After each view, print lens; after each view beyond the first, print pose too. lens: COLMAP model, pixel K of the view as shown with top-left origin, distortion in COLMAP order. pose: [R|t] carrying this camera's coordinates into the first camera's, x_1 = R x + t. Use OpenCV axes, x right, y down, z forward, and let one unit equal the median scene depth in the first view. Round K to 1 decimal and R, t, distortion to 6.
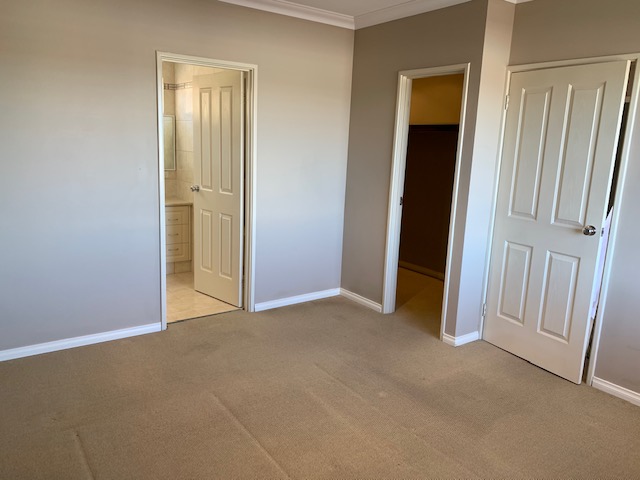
lens RADIAL K [[498.6, 0, 320.0], [0, 498.6, 240.0], [0, 0, 1]] dist [0.035957, -0.006396]
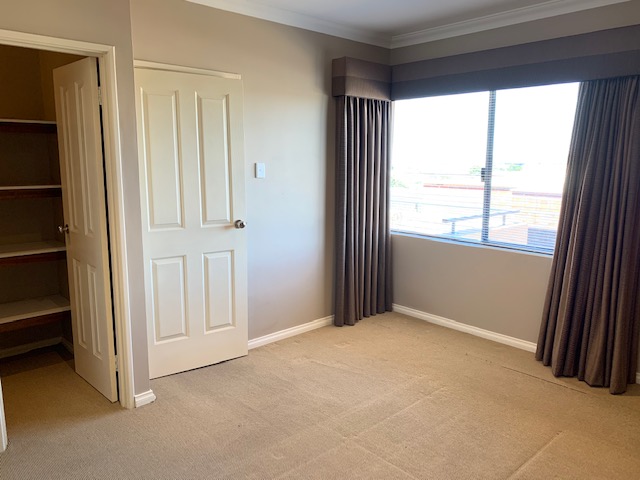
lens RADIAL K [[498.6, 0, 320.0], [0, 498.6, 240.0], [0, 0, 1]] dist [0.035957, -0.006396]
pose [[-0.113617, -0.202592, 0.972650, -0.557322], [0.186559, 0.957225, 0.221172, -0.185750], [-0.975852, 0.206585, -0.070962, 0.835451]]
